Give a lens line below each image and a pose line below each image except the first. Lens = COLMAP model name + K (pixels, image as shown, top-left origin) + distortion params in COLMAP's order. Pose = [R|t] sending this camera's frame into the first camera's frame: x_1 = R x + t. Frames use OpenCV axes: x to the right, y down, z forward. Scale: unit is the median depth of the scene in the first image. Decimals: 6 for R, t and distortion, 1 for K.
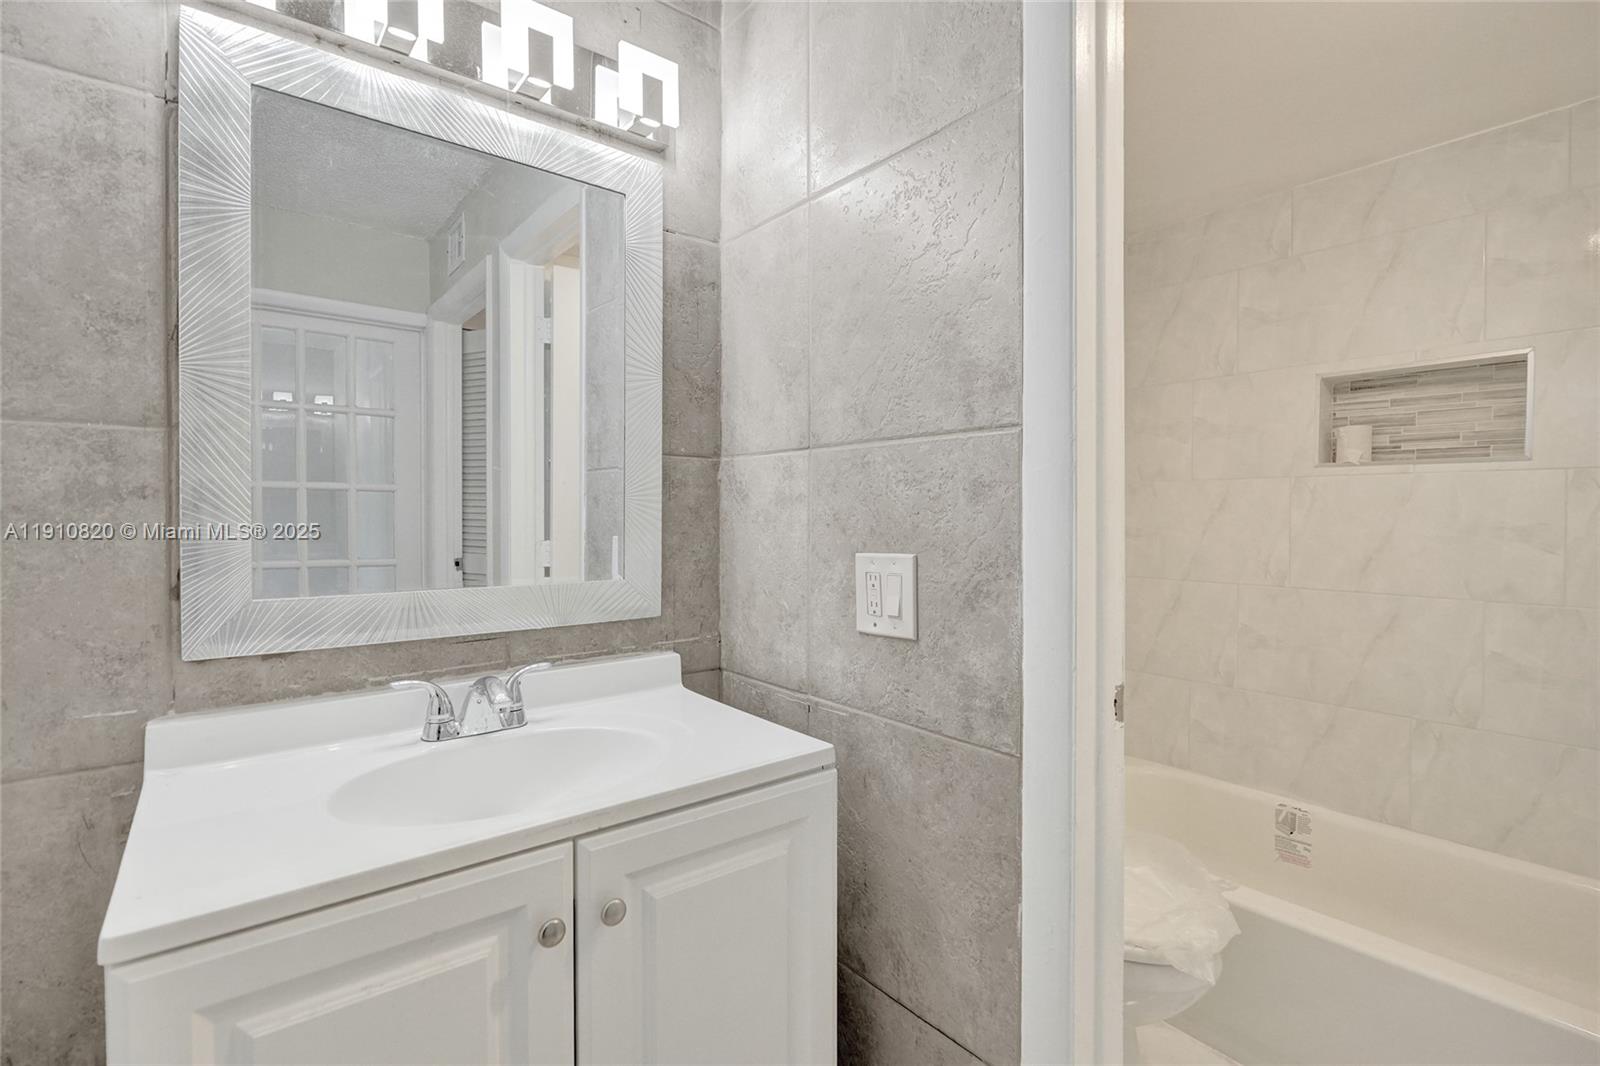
lens RADIAL K [[735.3, 0, 798.7], [0, 735.3, 522.4], [0, 0, 1]] dist [-0.003671, 0.000627]
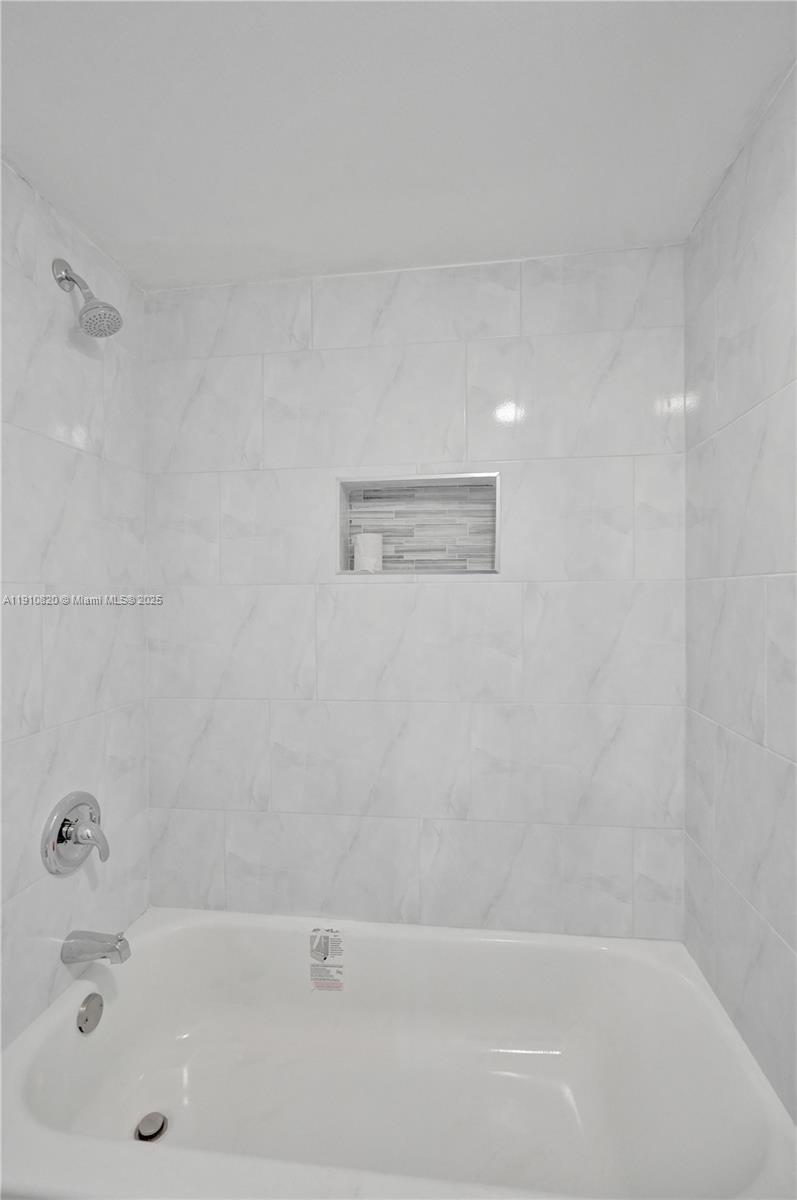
lens RADIAL K [[536.7, 0, 398.5], [0, 536.7, 600.0], [0, 0, 1]] dist [-0.000566, 0.000678]
pose [[0.715488, -0.018632, 0.698377, 0.373579], [0.021055, 0.999765, 0.005101, -0.060654], [-0.698308, 0.011054, 0.715712, 0.612622]]
